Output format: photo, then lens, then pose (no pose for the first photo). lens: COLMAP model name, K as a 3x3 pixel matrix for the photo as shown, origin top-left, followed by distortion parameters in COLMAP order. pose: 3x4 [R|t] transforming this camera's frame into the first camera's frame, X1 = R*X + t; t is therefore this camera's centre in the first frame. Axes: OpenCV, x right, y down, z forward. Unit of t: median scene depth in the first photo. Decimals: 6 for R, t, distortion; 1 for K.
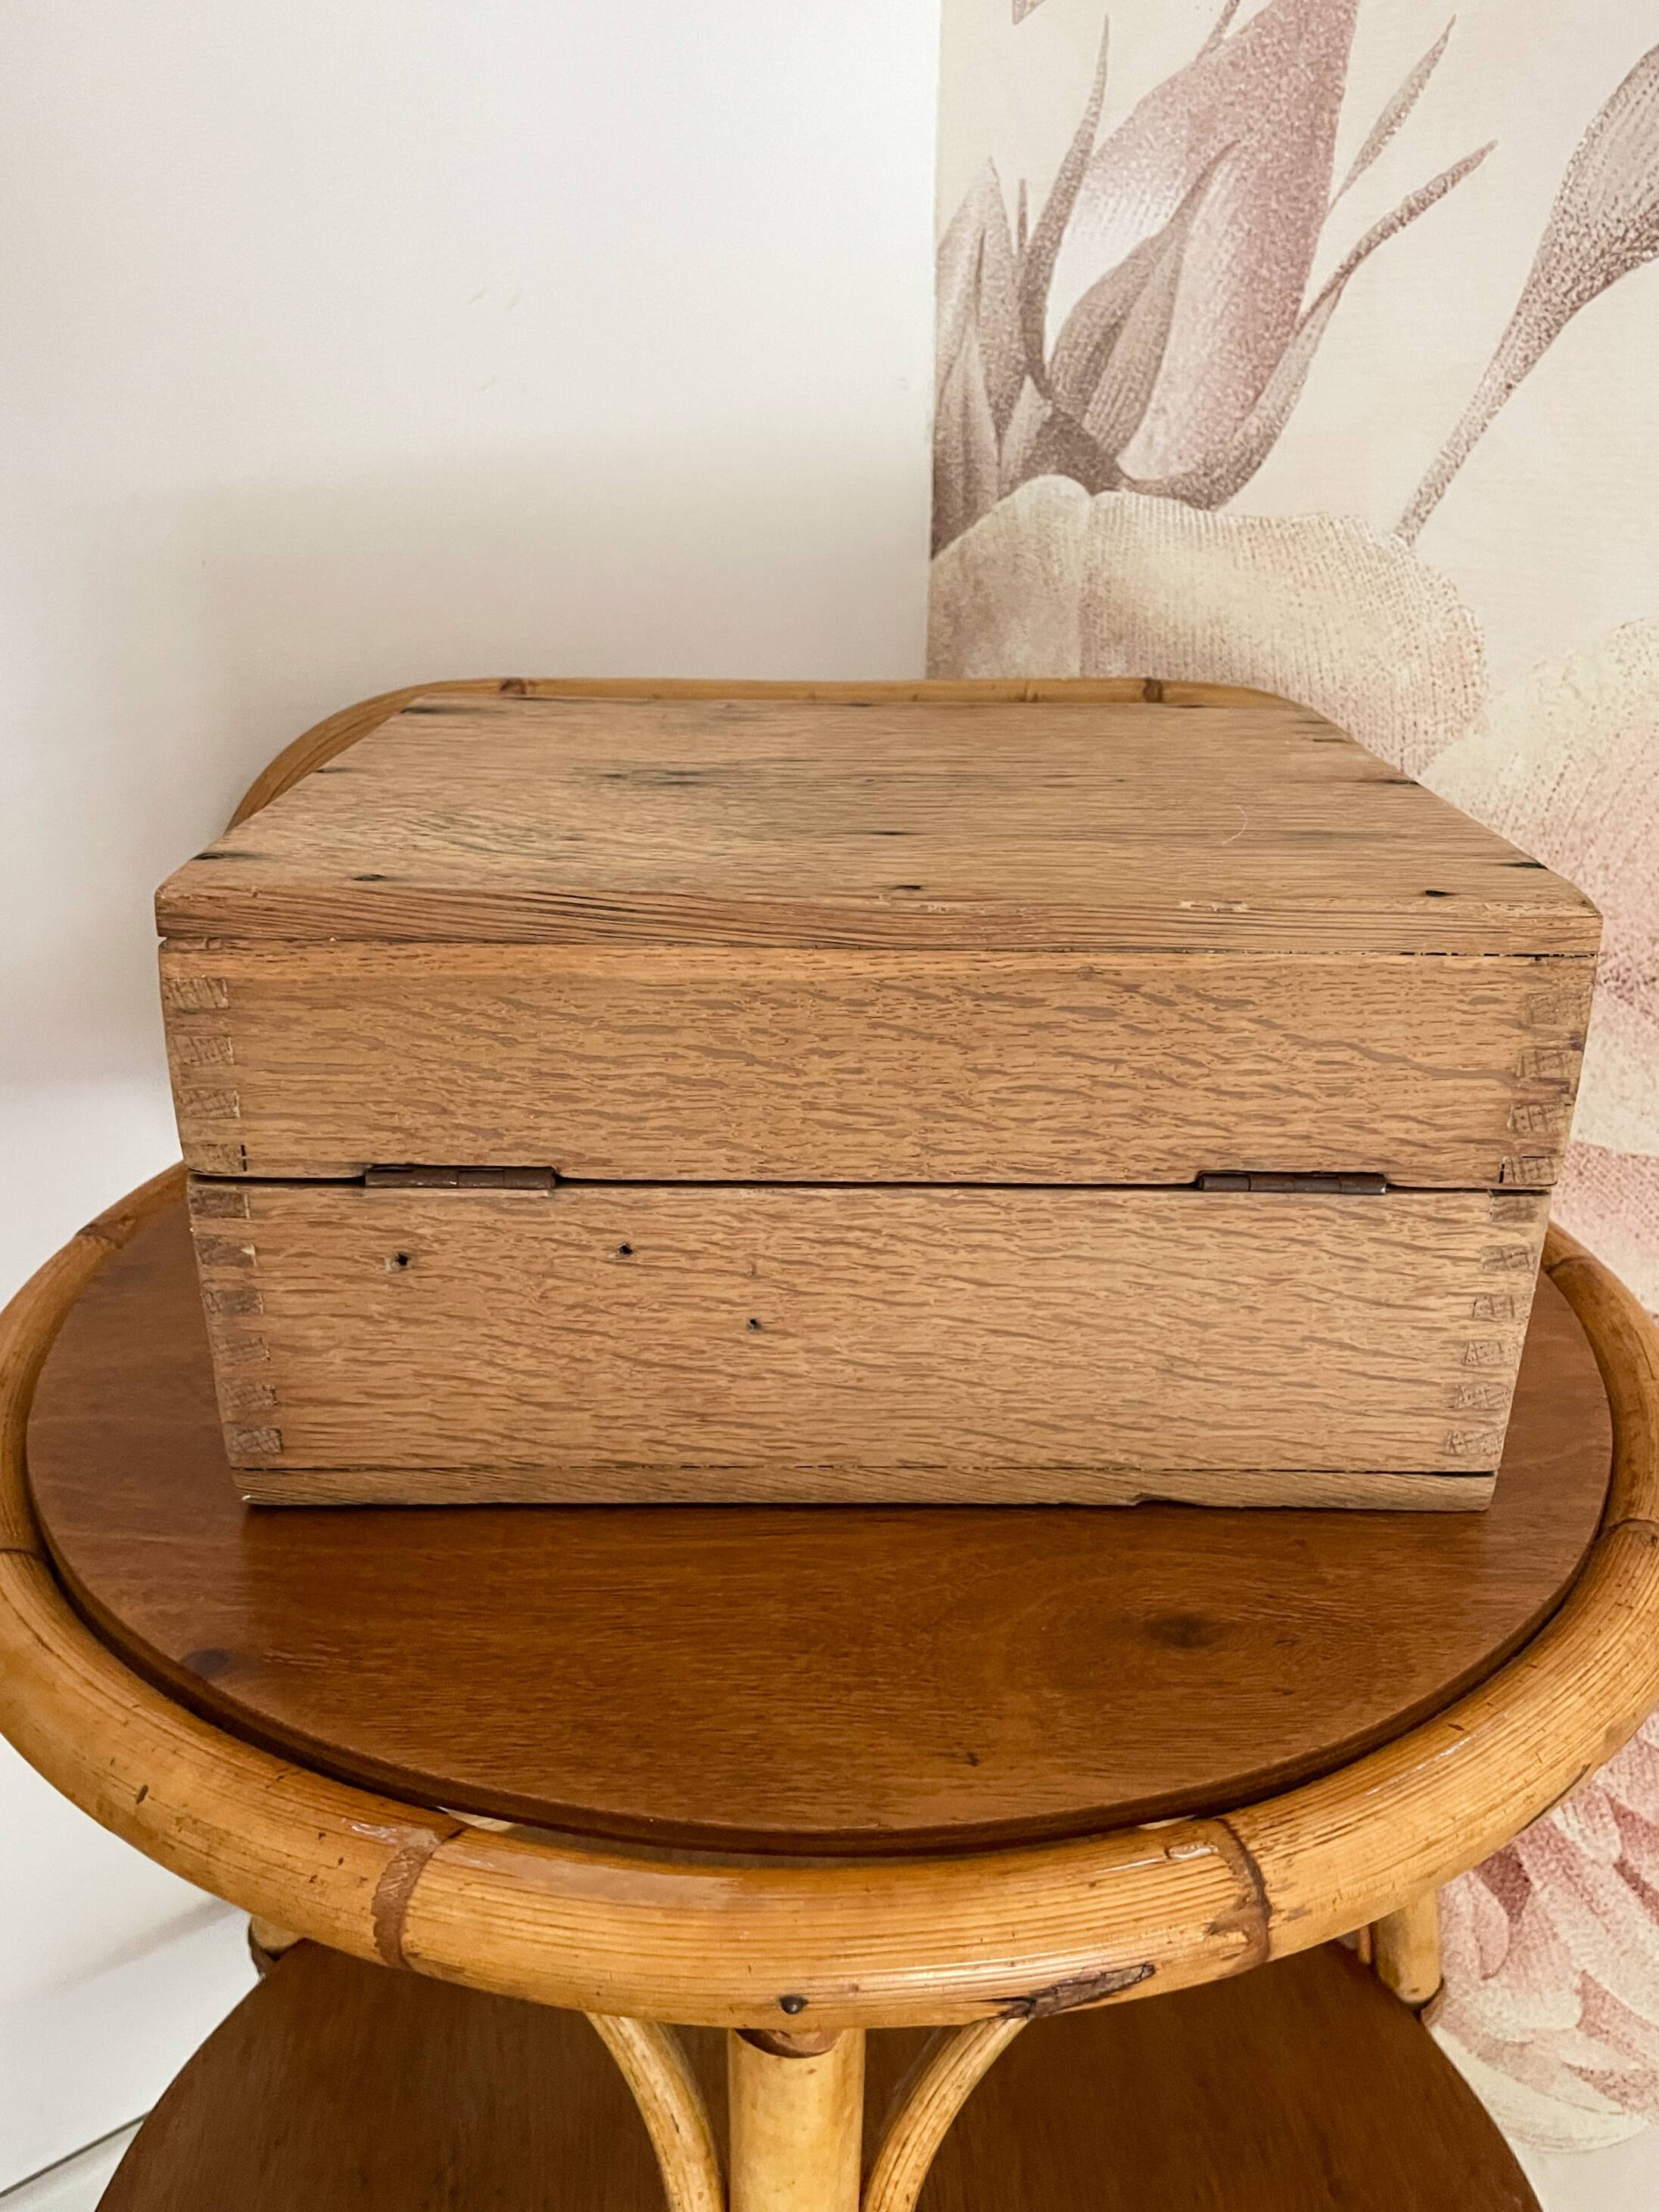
lens RADIAL K [[1753.0, 0, 842.3], [0, 1753.0, 1135.0], [0, 0, 1]] dist [0.050640, -0.093957]
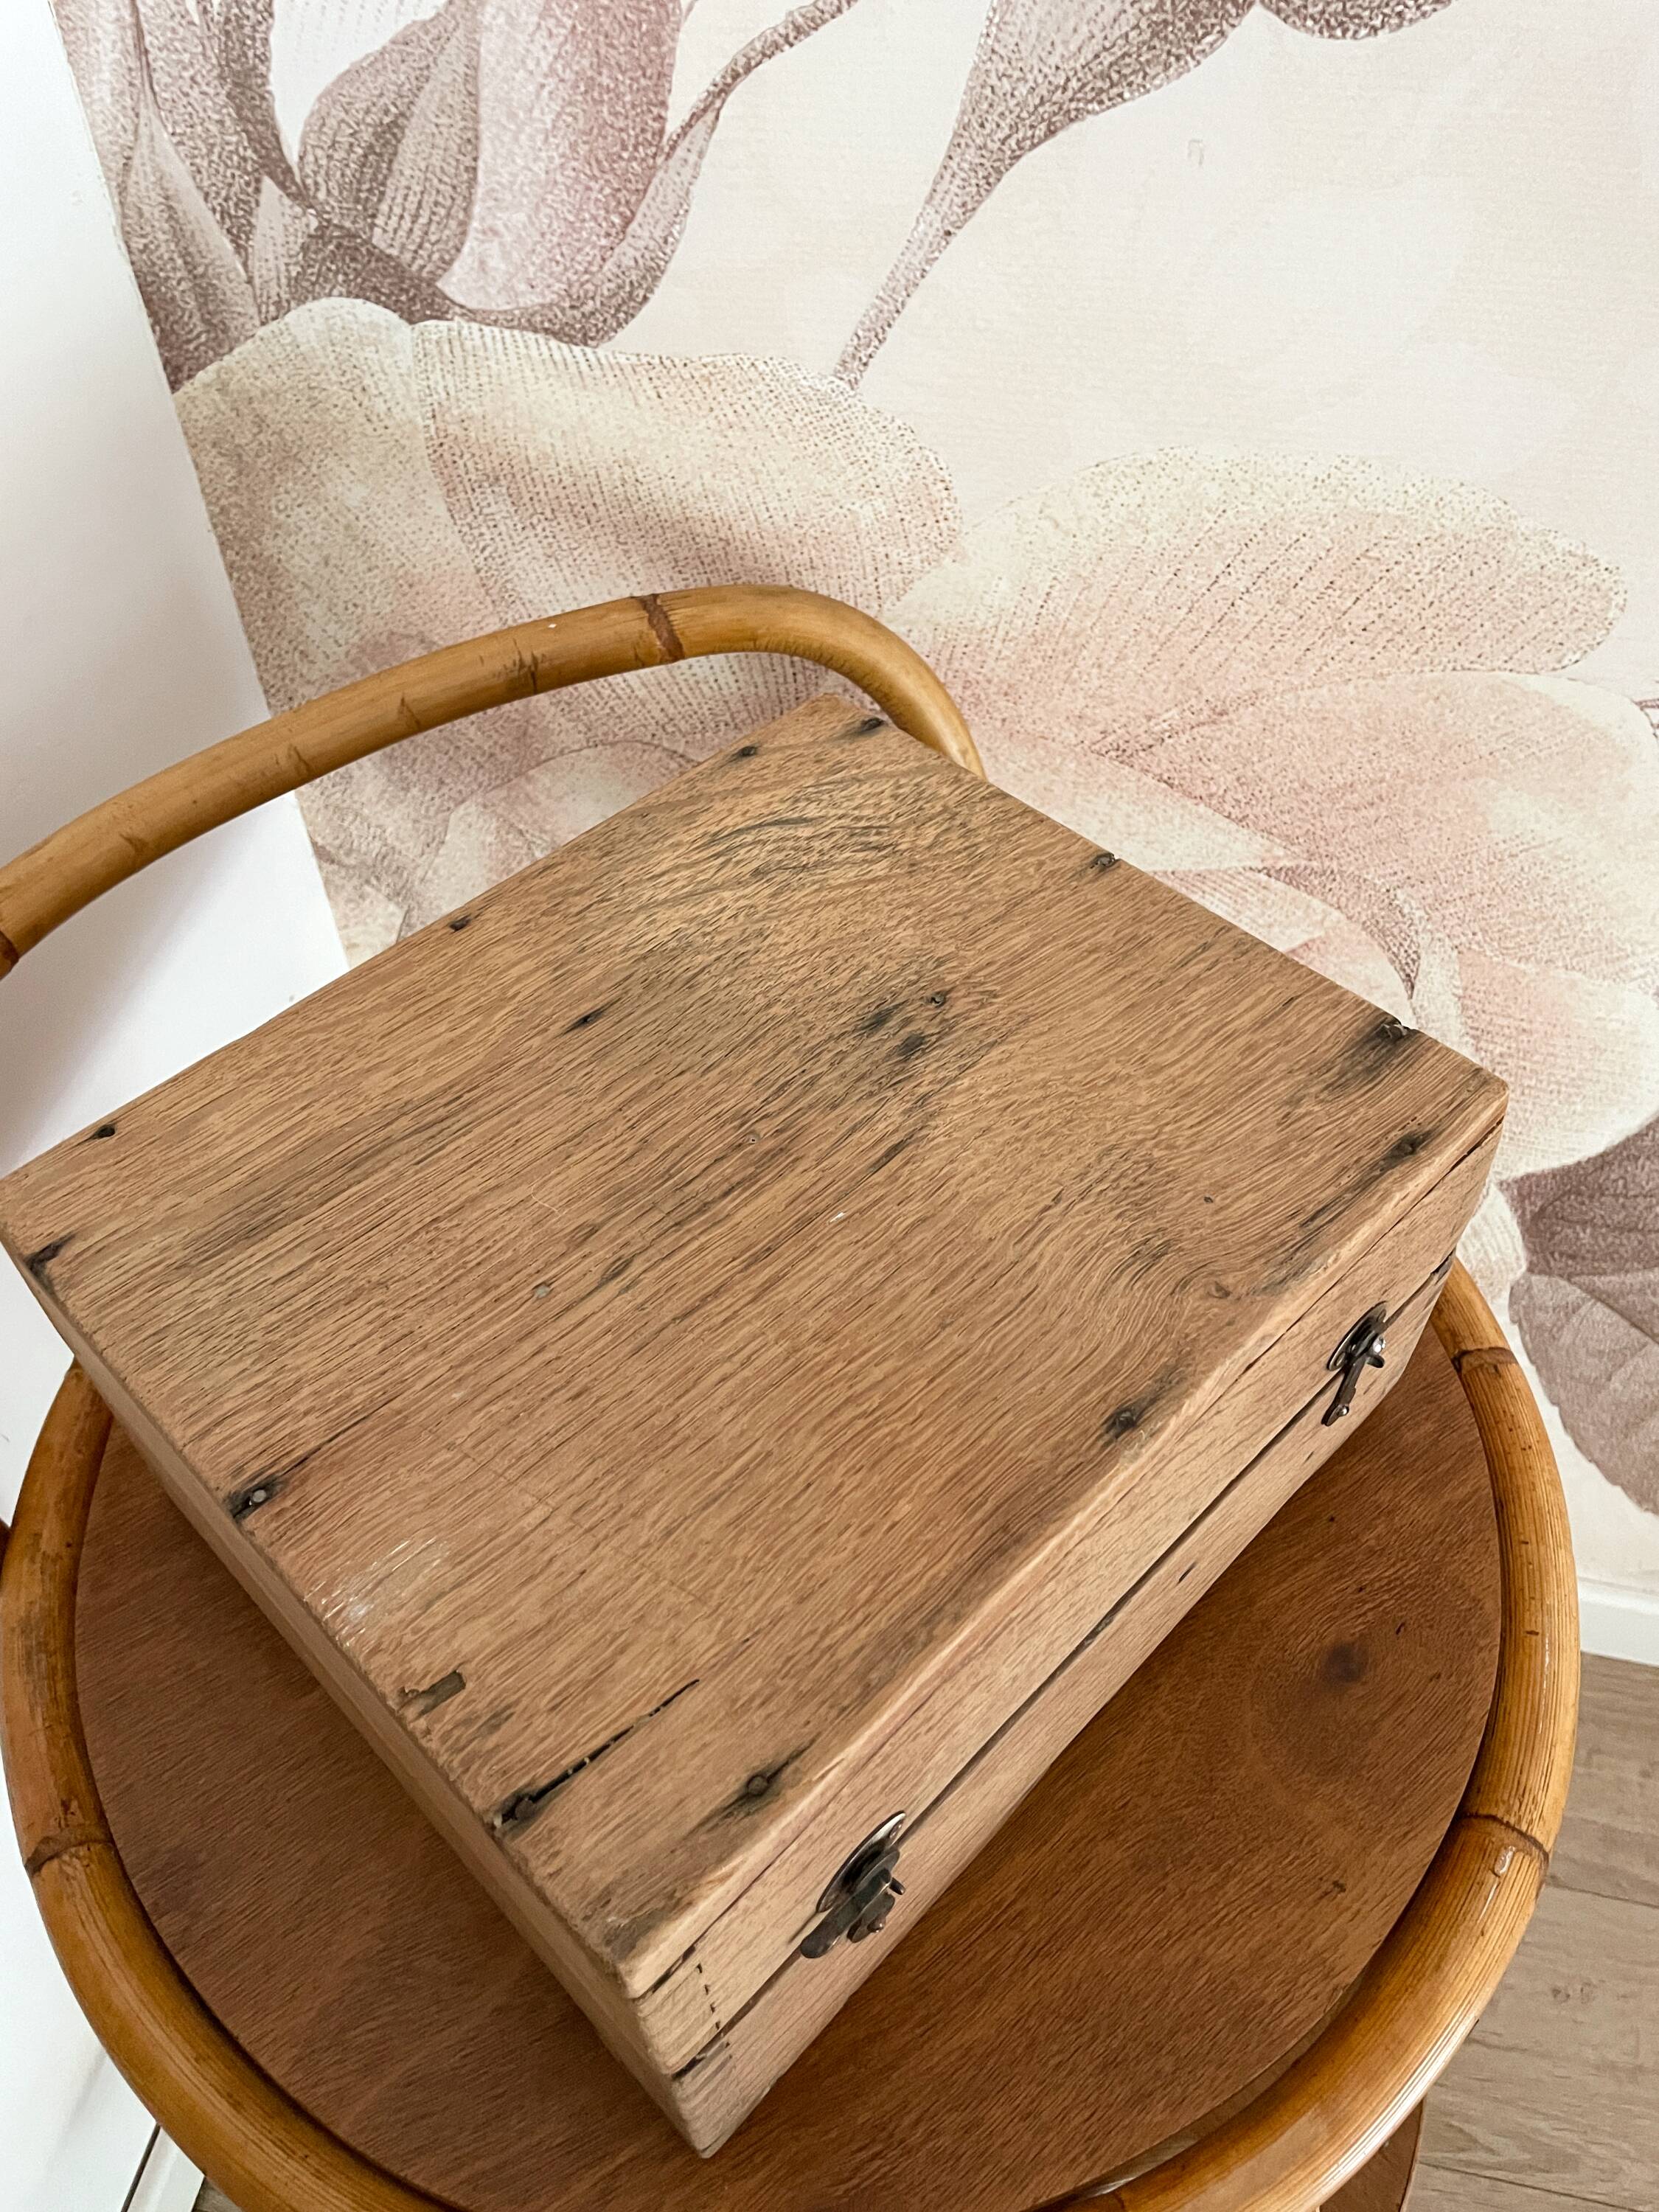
lens RADIAL K [[1723.7, 0, 850.5], [0, 1723.7, 1105.2], [0, 0, 1]] dist [0.054950, -0.095590]
pose [[0.771726, -0.487263, 0.408672, -0.245140], [0.266268, 0.831142, 0.488164, -0.468403], [-0.577529, -0.267913, 0.771157, 0.182518]]
